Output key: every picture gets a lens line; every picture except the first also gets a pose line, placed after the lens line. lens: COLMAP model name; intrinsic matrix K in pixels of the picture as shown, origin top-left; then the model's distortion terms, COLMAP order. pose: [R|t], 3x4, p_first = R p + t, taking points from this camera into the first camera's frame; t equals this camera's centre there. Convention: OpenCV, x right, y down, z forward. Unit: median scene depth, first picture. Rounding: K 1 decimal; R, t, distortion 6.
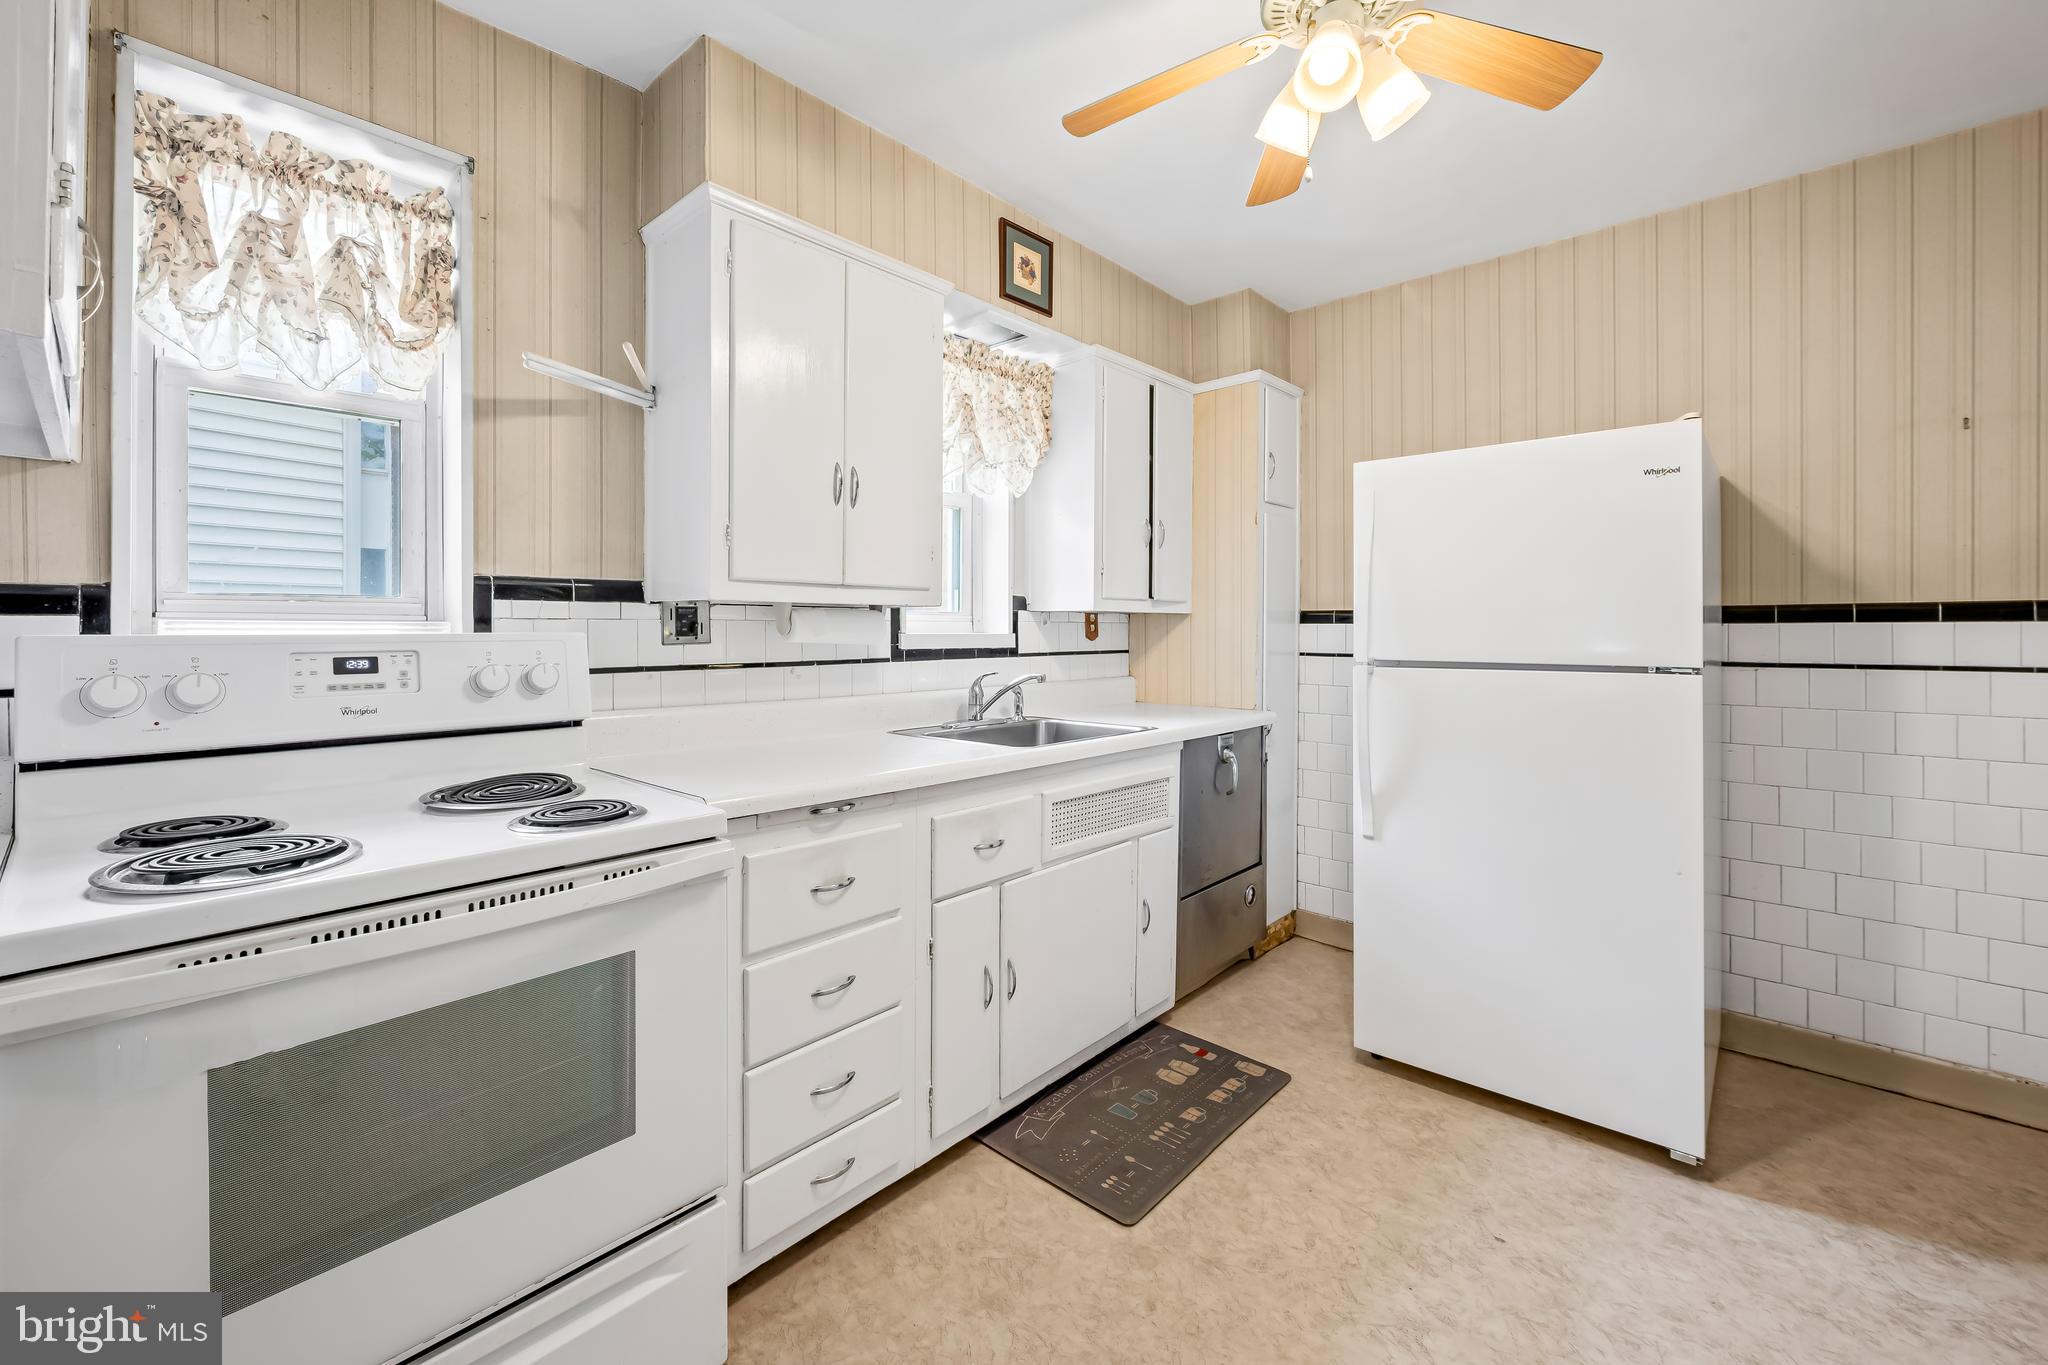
lens RADIAL K [[833.4, 0, 1047.3], [0, 833.4, 629.9], [0, 0, 1]] dist [-0.007087, 0.000056]
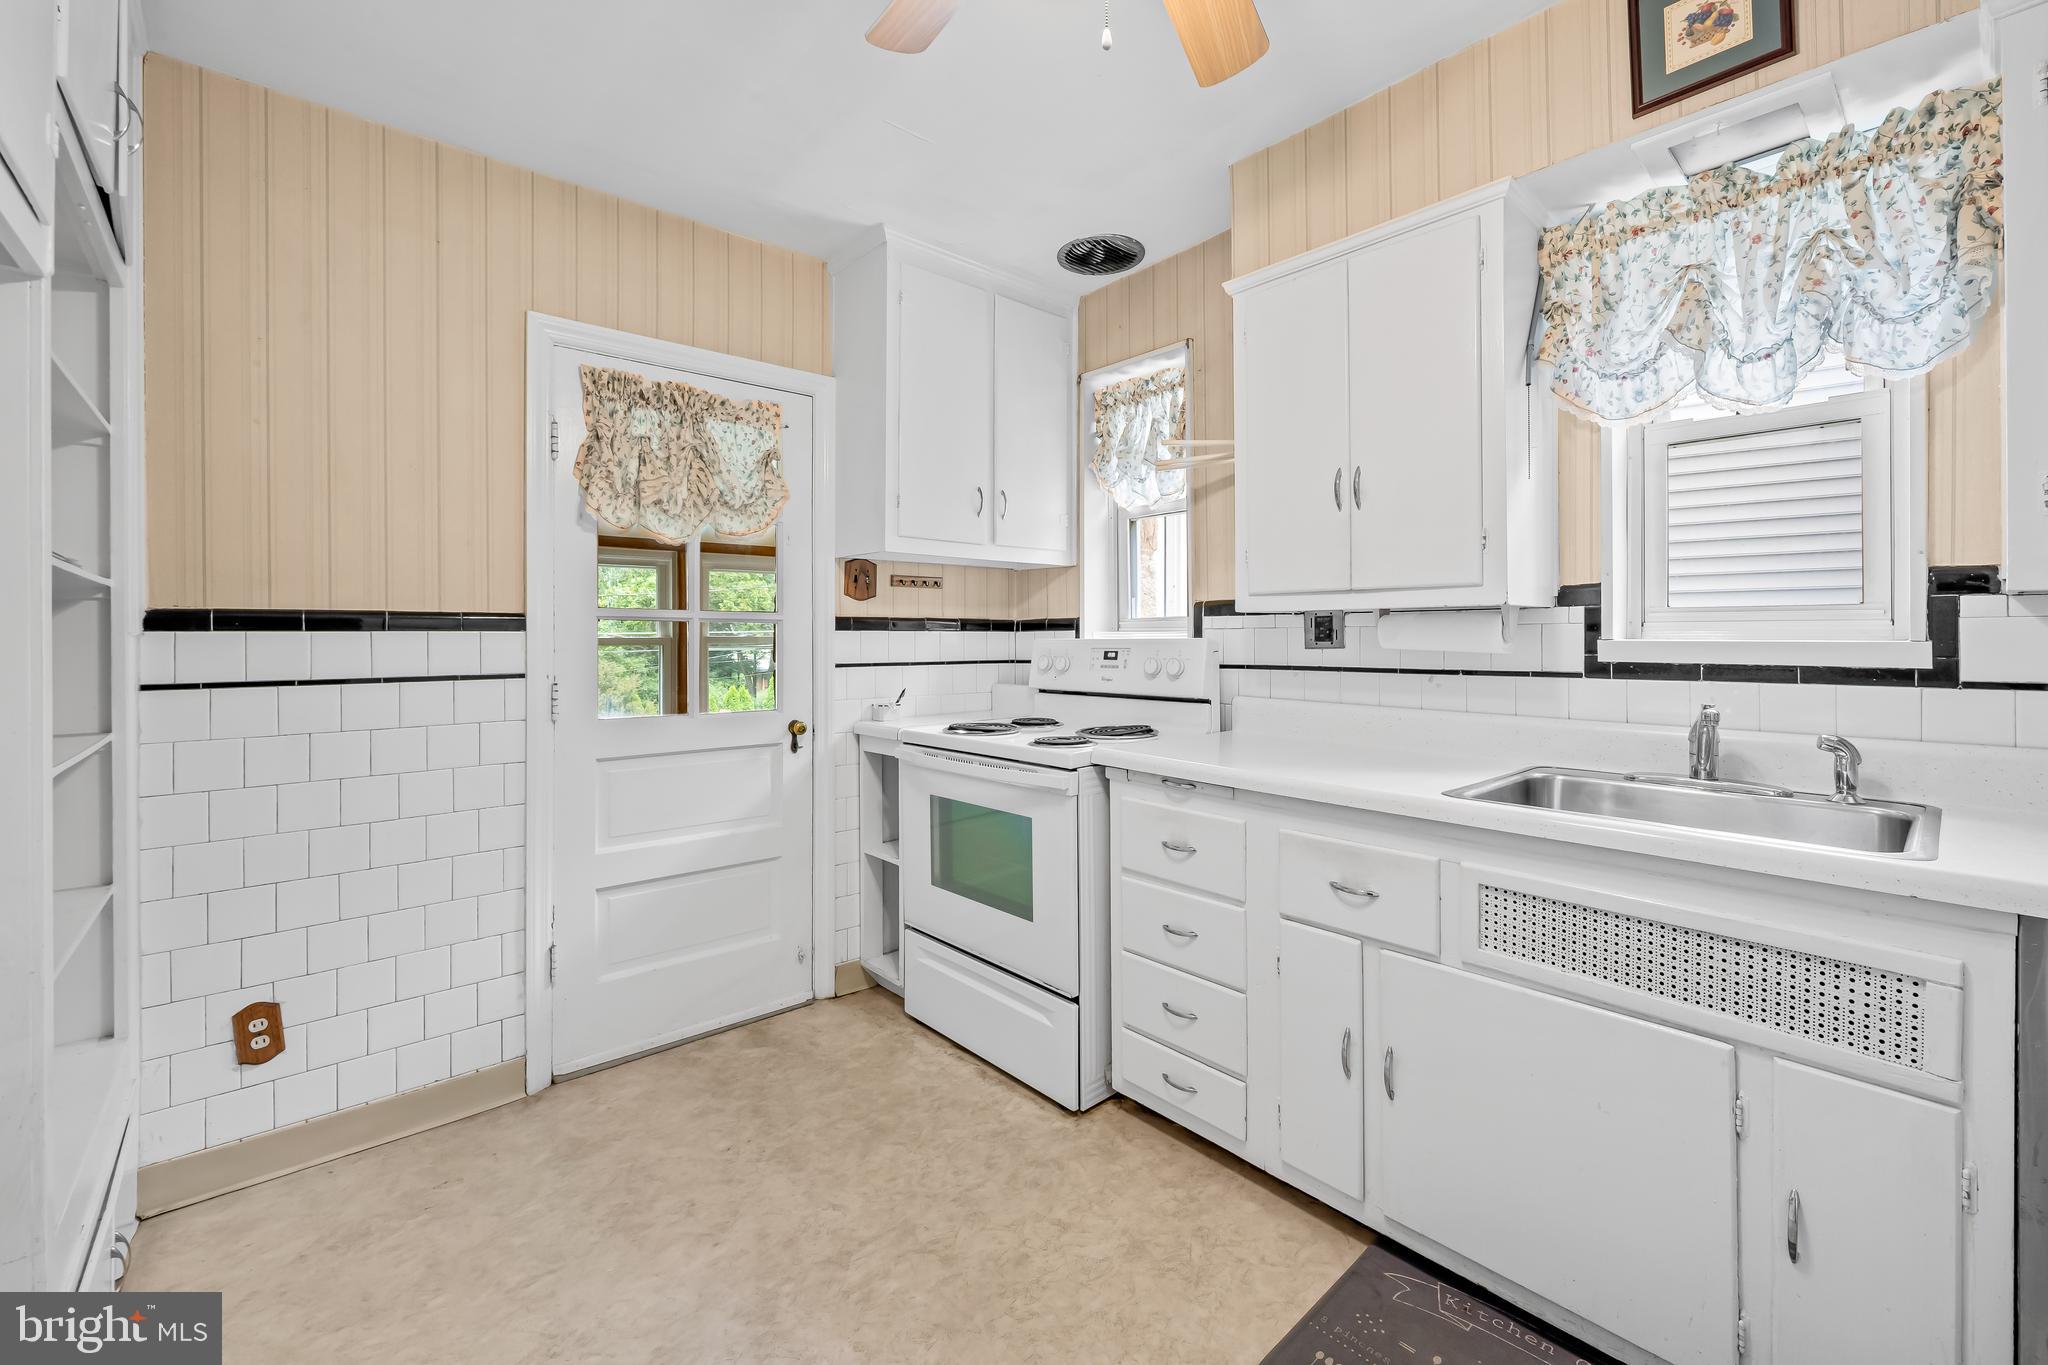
lens RADIAL K [[833.4, 0, 998.2], [0, 833.4, 635.7], [0, 0, 1]] dist [-0.007087, 0.000056]
pose [[-0.145808, -0.001250, -0.989312, 2.199639], [0.002810, 0.999995, -0.001677, 0.000519], [0.989309, -0.003025, -0.145803, 2.056448]]
